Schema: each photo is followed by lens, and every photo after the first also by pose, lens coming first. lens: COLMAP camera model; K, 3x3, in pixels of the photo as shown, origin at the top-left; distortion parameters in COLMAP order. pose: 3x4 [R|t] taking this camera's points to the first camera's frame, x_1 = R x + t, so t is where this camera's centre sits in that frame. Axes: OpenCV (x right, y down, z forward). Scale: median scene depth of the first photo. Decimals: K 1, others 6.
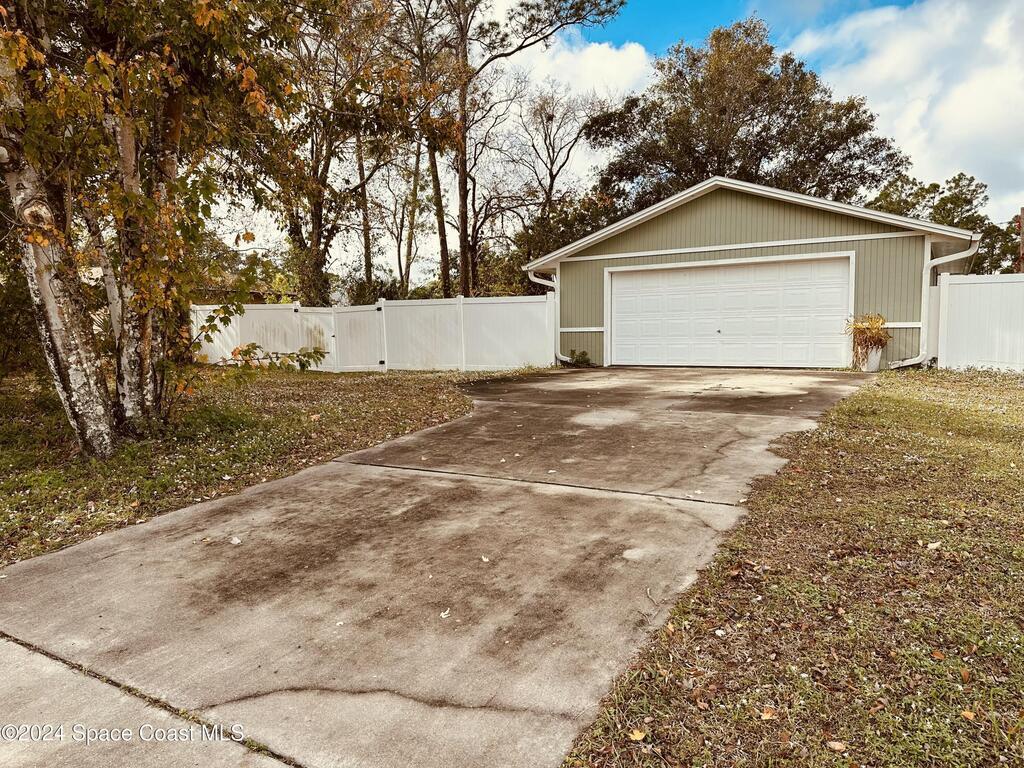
lens RADIAL K [[726.7, 0, 505.6], [0, 726.7, 381.7], [0, 0, 1]] dist [0.009836, -0.000175]
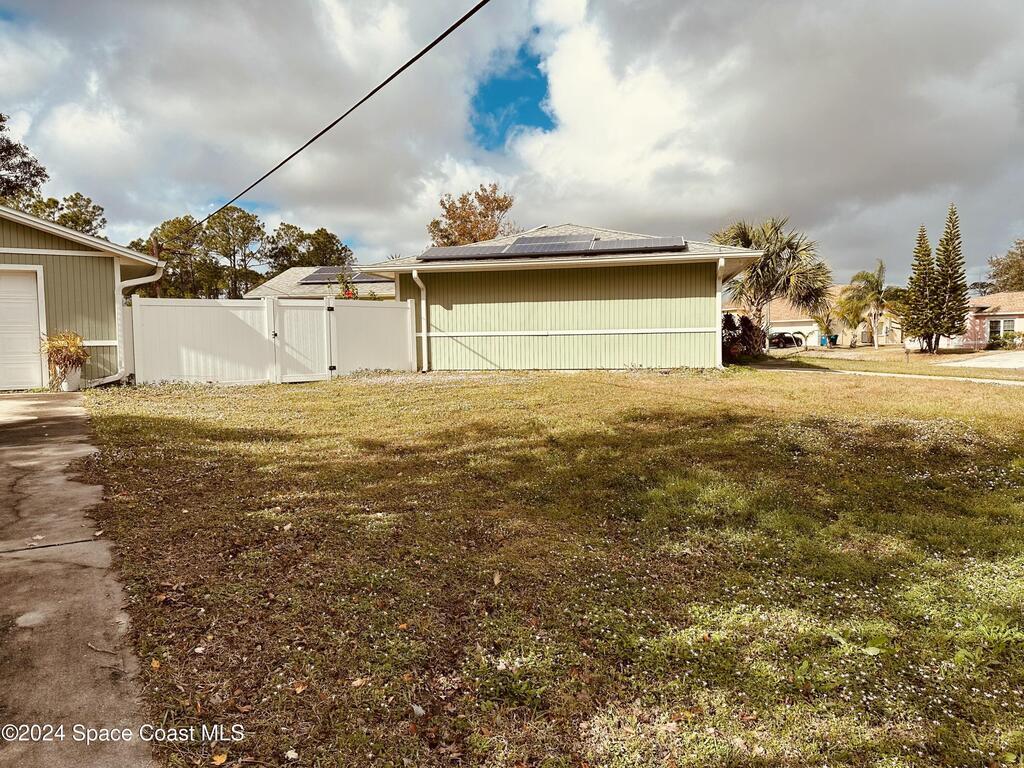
lens RADIAL K [[726.7, 0, 505.6], [0, 726.7, 381.7], [0, 0, 1]] dist [0.009836, -0.000175]
pose [[0.462267, -0.053408, 0.885131, -0.309948], [0.071672, 0.997169, 0.022737, -0.021406], [-0.883839, 0.052928, 0.464787, 0.089159]]
